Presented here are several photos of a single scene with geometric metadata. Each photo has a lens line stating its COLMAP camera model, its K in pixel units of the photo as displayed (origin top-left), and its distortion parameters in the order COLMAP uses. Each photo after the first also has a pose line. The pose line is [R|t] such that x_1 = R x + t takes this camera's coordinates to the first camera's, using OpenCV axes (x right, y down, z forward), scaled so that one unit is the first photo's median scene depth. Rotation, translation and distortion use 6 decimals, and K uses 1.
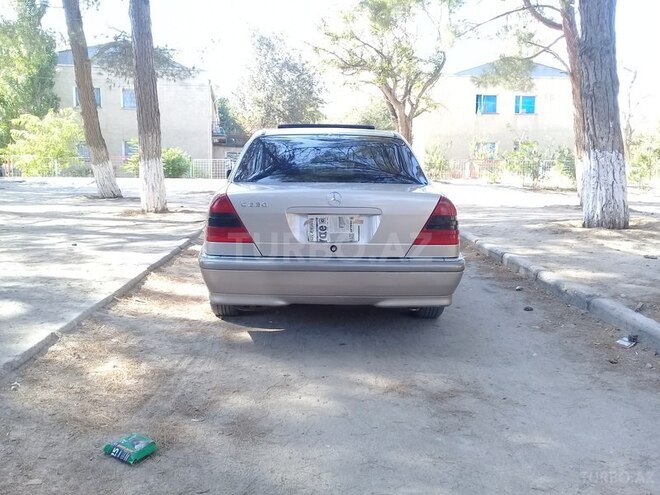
lens RADIAL K [[604.3, 0, 321.8], [0, 604.3, 235.5], [0, 0, 1]] dist [0.105867, -0.208248]
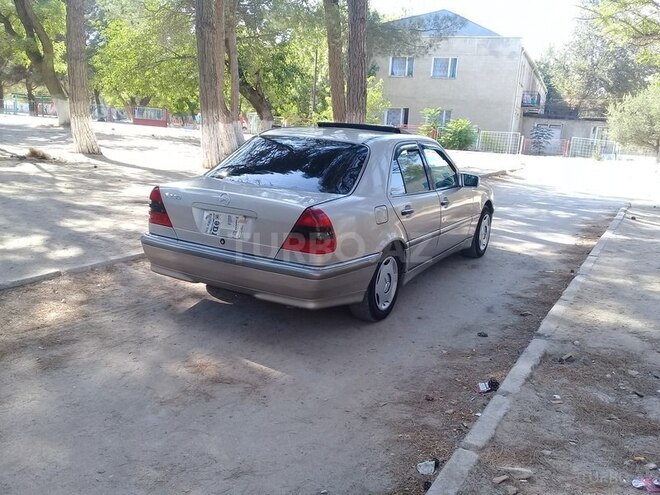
lens RADIAL K [[604.3, 0, 321.8], [0, 604.3, 235.5], [0, 0, 1]] dist [0.105867, -0.208248]
pose [[0.858060, 0.142100, -0.493498, 0.113022], [-0.115000, 0.989720, 0.085030, -0.016610], [0.500507, -0.016208, 0.865581, 0.012982]]
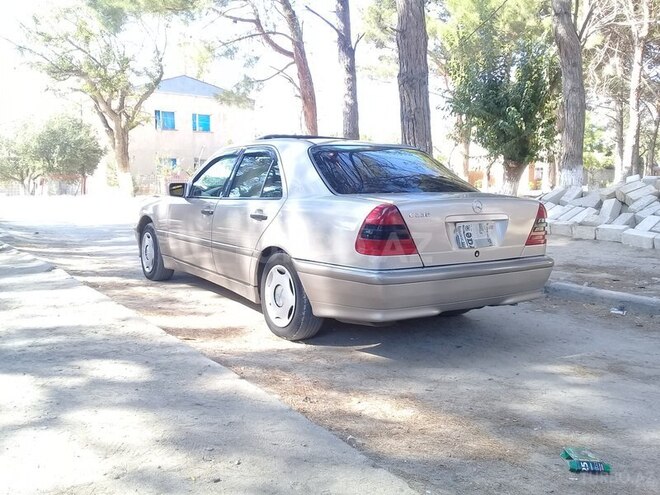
lens RADIAL K [[604.3, 0, 321.8], [0, 604.3, 235.5], [0, 0, 1]] dist [0.105867, -0.208248]
pose [[0.844737, -0.057017, 0.532136, -0.114705], [0.070674, 0.997485, -0.005315, -0.003516], [-0.530495, 0.042098, 0.846642, 0.037069]]
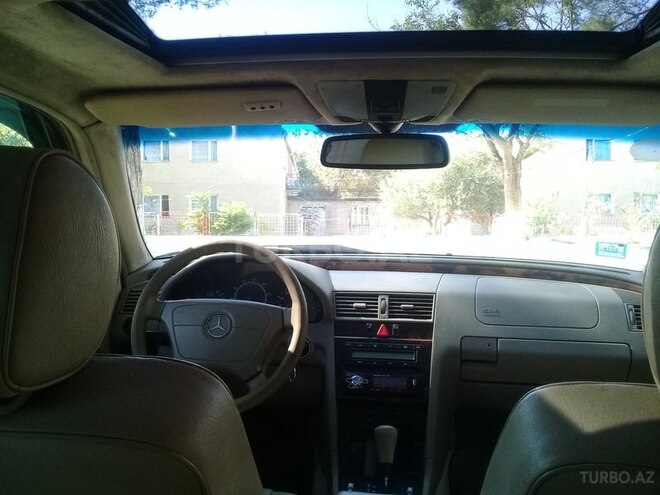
lens RADIAL K [[604.3, 0, 321.8], [0, 604.3, 235.5], [0, 0, 1]] dist [0.105867, -0.208248]
pose [[0.990475, 0.001416, -0.137686, 0.003394], [-0.013653, 0.996029, -0.087971, -0.025194], [0.137015, 0.089013, 0.986562, 0.206717]]
